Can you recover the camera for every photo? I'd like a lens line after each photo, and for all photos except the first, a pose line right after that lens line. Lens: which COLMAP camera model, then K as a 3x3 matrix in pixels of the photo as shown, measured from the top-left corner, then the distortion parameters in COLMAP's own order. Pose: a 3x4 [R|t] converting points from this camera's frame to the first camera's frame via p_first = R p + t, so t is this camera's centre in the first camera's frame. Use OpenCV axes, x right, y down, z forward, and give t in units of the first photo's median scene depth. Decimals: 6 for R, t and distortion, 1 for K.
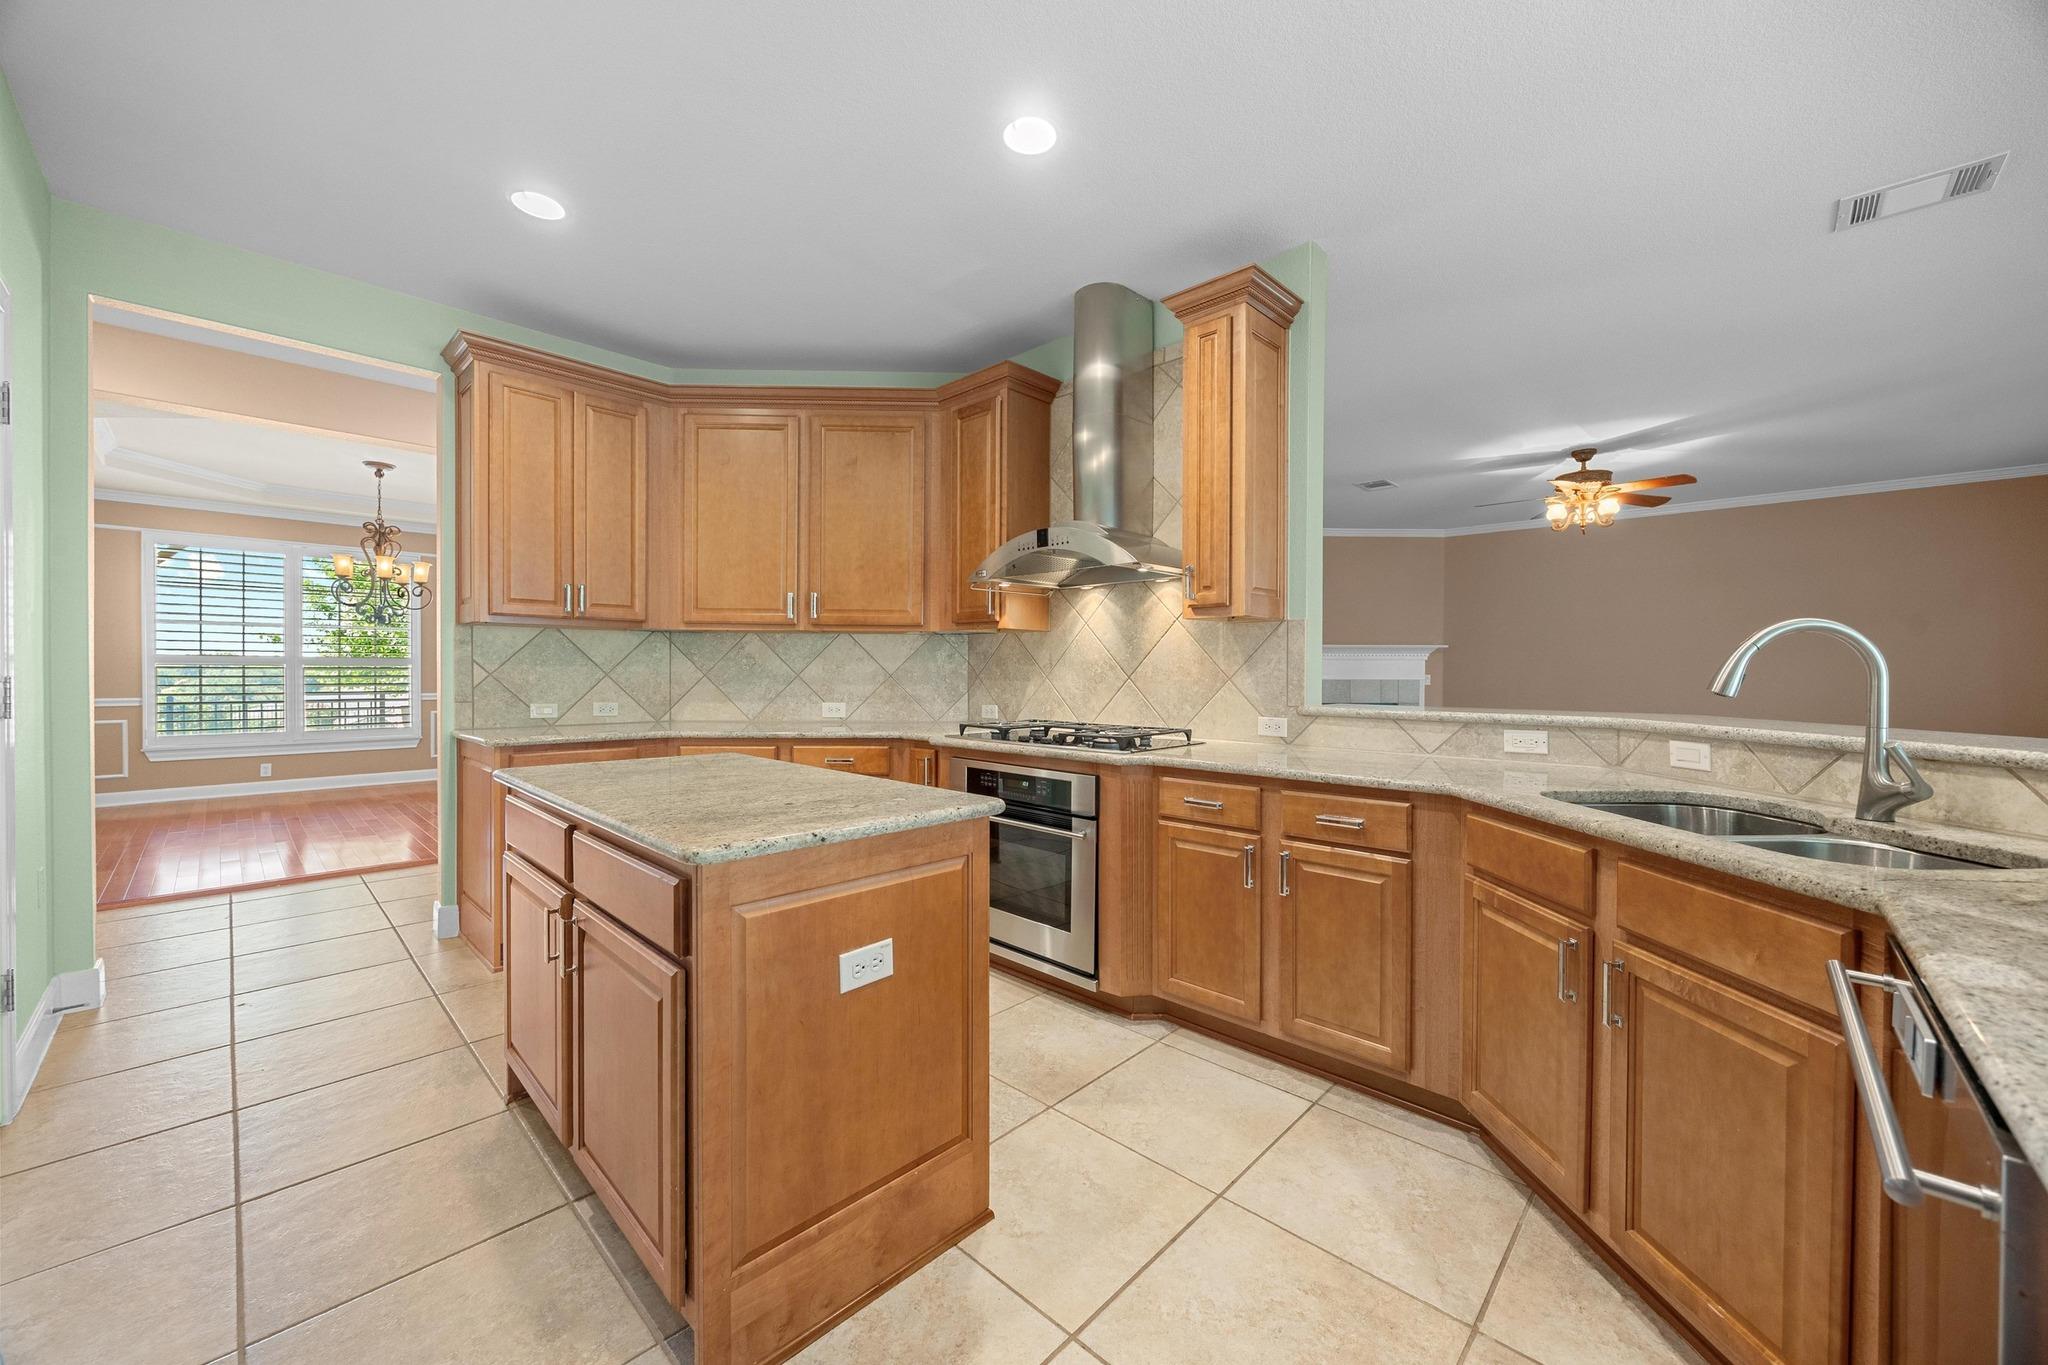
lens RADIAL K [[774.3, 0, 1028.7], [0, 774.3, 677.7], [0, 0, 1]] dist [-0.003655, 0.000014]
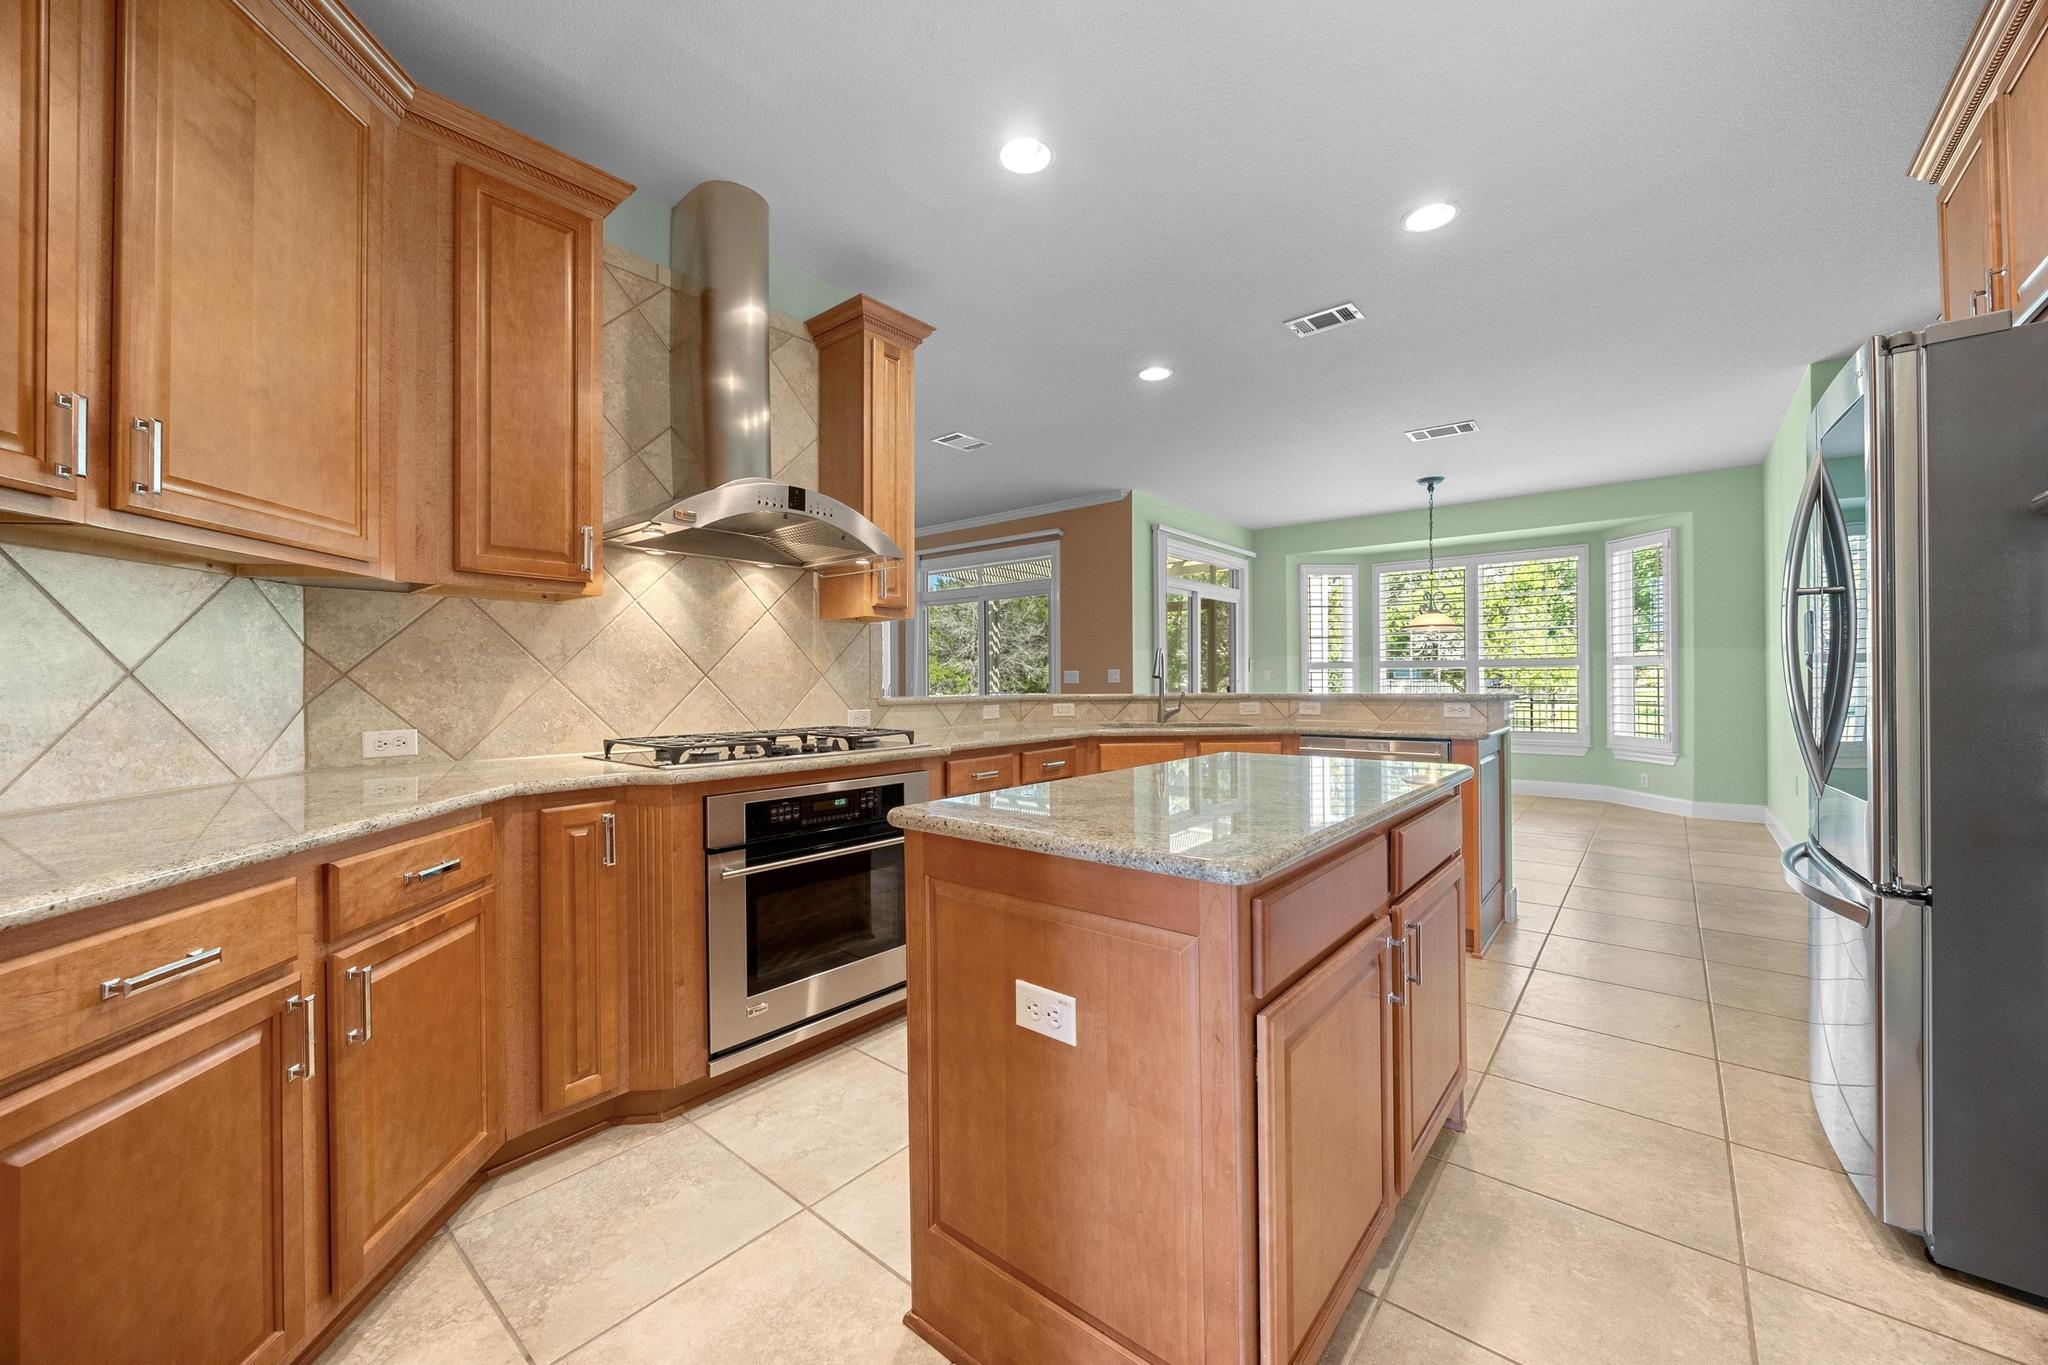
lens RADIAL K [[774.3, 0, 1028.7], [0, 774.3, 677.7], [0, 0, 1]] dist [-0.003655, 0.000014]
pose [[-0.073869, -0.002318, 0.997265, -0.789823], [0.012059, 0.999922, 0.003218, 0.004687], [-0.997195, 0.012264, -0.073836, 0.812771]]
